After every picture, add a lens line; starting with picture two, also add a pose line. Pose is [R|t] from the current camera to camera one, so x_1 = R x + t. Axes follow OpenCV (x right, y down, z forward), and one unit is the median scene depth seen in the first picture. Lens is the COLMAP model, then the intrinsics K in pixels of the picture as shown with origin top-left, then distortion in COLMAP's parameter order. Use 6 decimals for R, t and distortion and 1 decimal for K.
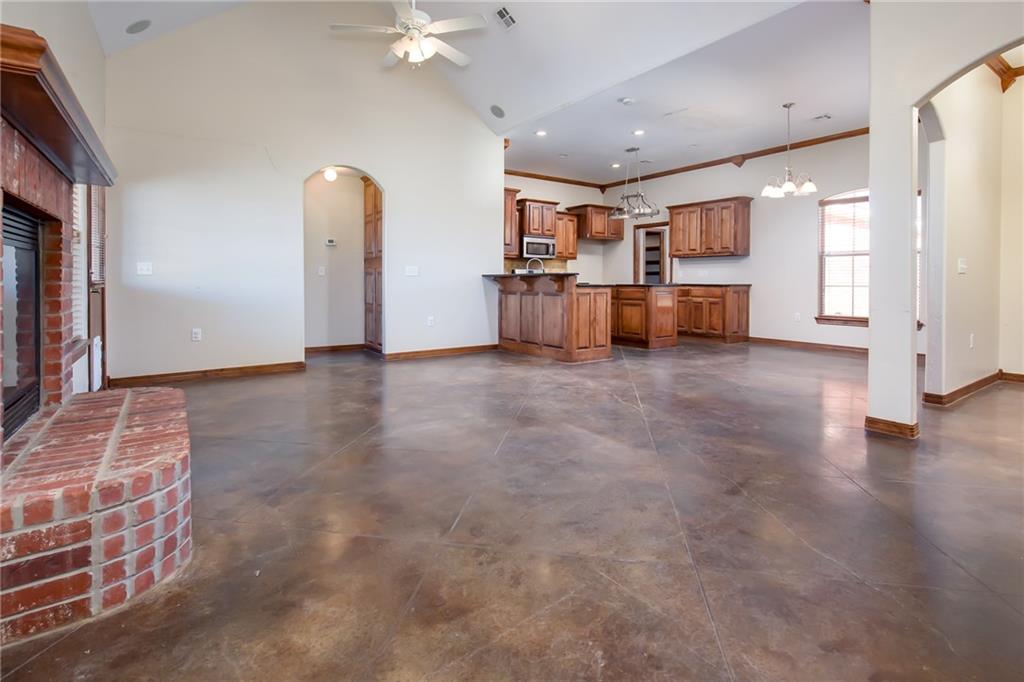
lens RADIAL K [[479.8, 0, 510.2], [0, 479.8, 322.8], [0, 0, 1]] dist [-0.006523, -0.000721]
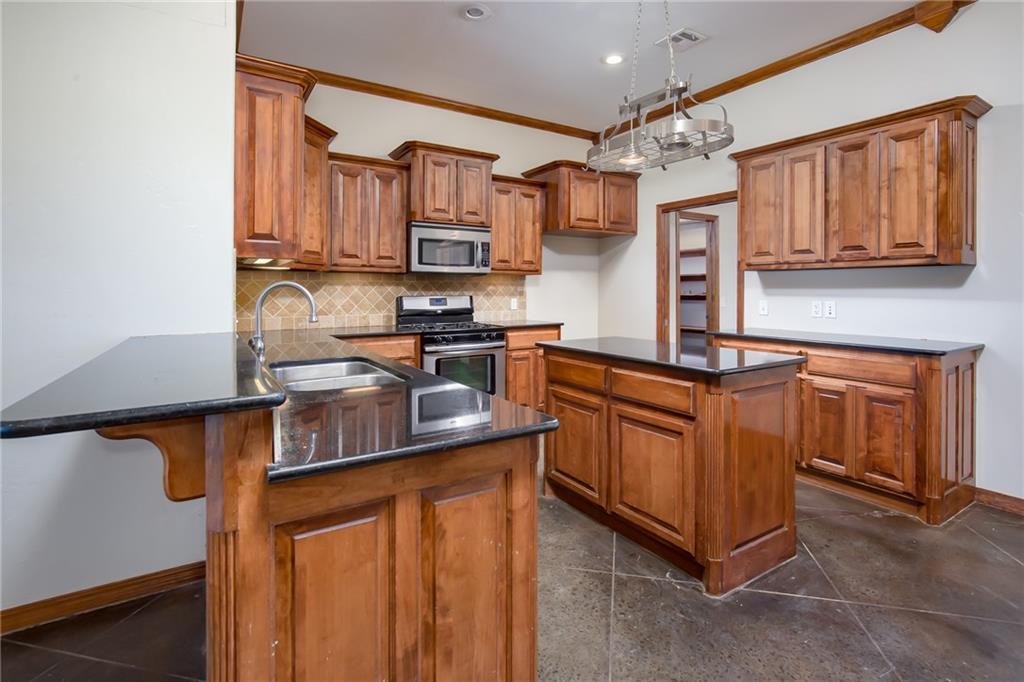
lens RADIAL K [[484.4, 0, 513.2], [0, 484.4, 324.9], [0, 0, 1]] dist [-0.001704, -0.000103]
pose [[0.999199, -0.000307, -0.040024, 0.141754], [-0.000354, 0.999864, -0.016489, -0.078035], [0.040024, 0.016490, 0.999063, 0.542928]]
